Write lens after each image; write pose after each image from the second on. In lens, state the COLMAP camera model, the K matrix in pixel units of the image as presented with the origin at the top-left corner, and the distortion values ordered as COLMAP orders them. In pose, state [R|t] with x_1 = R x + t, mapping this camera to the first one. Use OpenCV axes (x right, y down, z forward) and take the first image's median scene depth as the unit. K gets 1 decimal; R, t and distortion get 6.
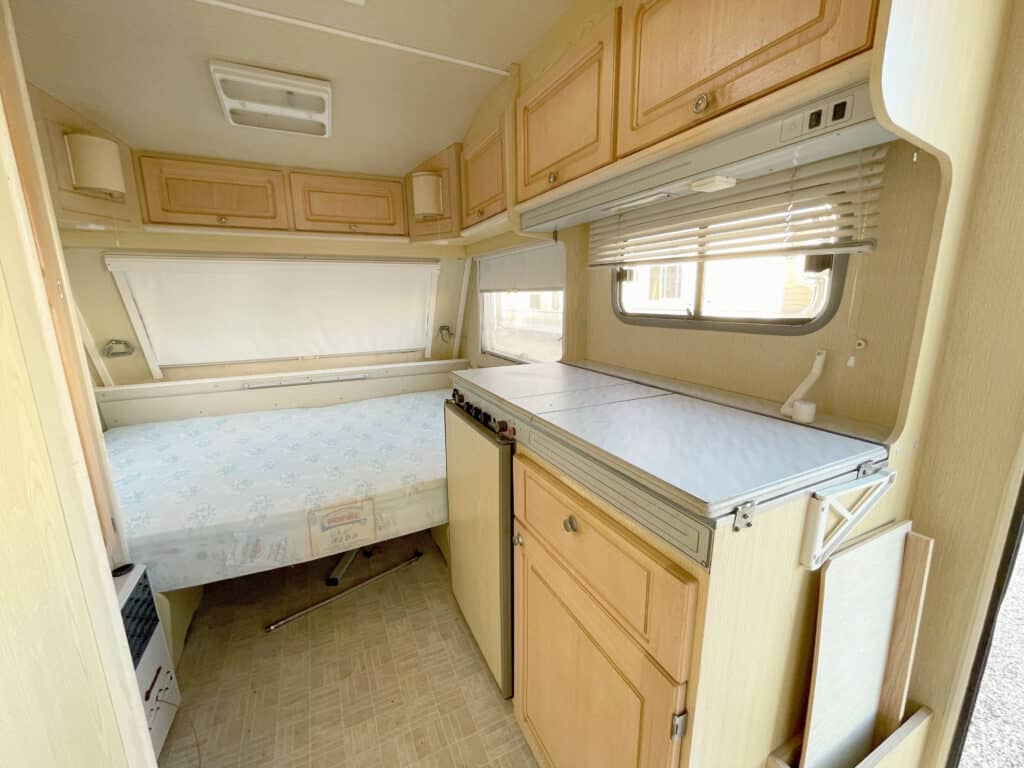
lens RADIAL K [[413.3, 0, 514.1], [0, 413.3, 385.3], [0, 0, 1]] dist [-0.002563, -0.000260]
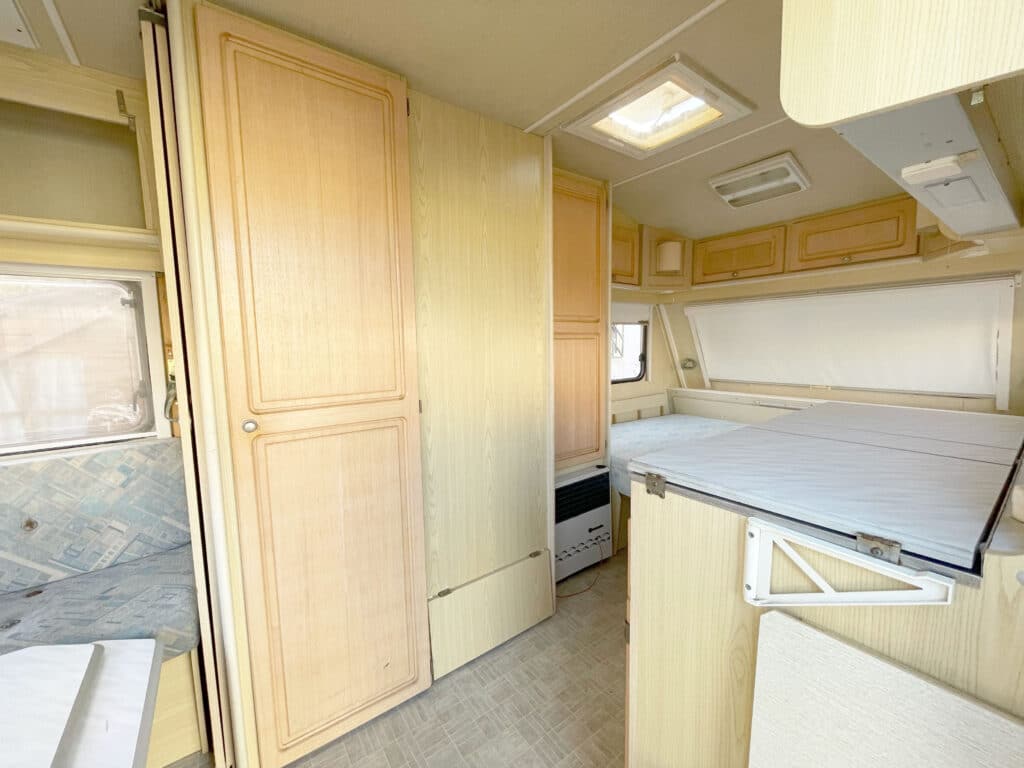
lens RADIAL K [[413.3, 0, 514.3], [0, 413.3, 382.1], [0, 0, 1]] dist [-0.002563, -0.000260]
pose [[0.177242, 0.100667, -0.979005, 0.542259], [-0.191549, 0.979260, 0.066015, -0.000033], [0.965347, 0.175827, 0.192848, 0.089576]]
